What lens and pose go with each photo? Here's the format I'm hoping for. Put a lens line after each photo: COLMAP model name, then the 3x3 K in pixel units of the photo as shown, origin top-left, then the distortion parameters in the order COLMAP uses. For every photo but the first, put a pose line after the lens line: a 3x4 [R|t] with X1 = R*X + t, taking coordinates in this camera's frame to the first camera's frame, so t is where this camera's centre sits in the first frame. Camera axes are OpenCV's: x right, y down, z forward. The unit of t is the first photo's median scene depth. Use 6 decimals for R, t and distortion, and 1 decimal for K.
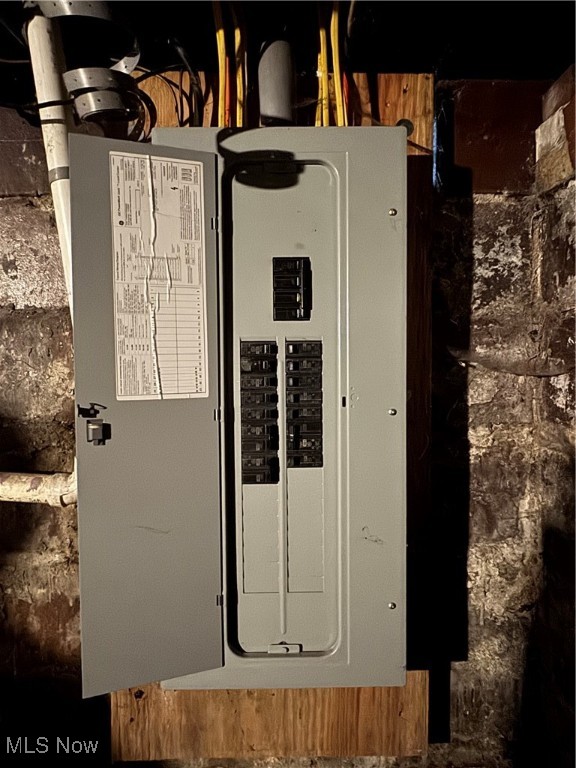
lens RADIAL K [[474.6, 0, 287.0], [0, 474.6, 382.9], [0, 0, 1]] dist [0.004743, -0.002354]
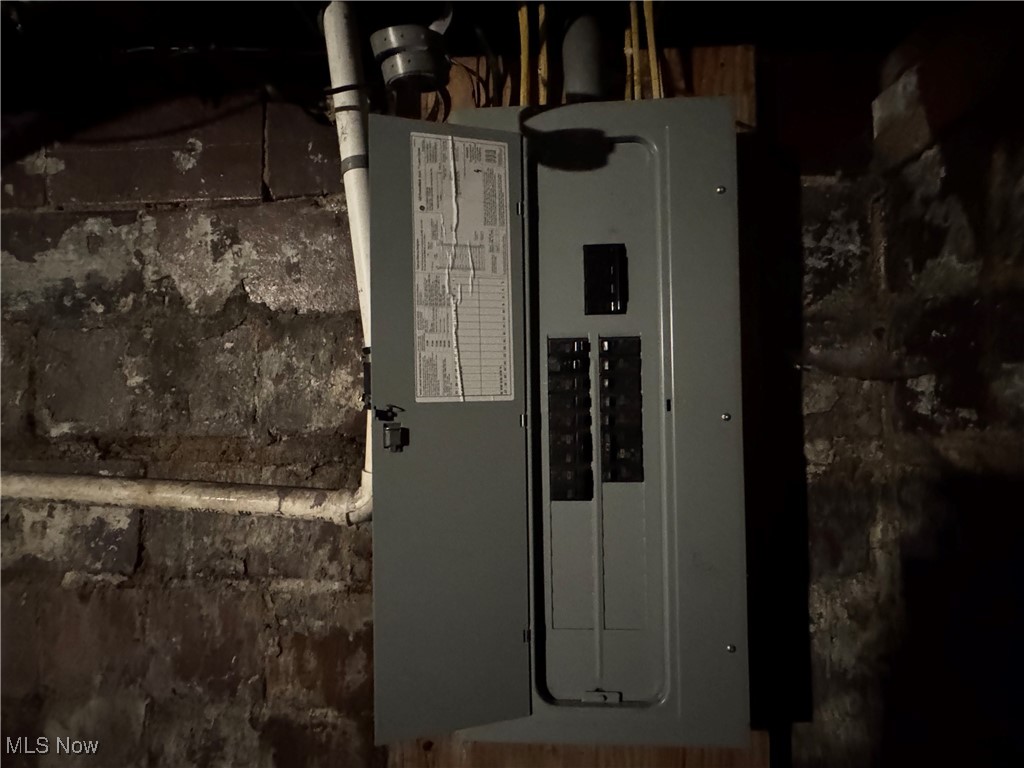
lens RADIAL K [[504.5, 0, 513.7], [0, 504.5, 385.9], [0, 0, 1]] dist [0.002494, 0.000496]
pose [[0.997486, -0.007537, -0.070458, -0.085383], [0.003552, 0.998395, -0.056515, 0.048658], [0.070771, 0.056123, 0.995912, 0.050727]]
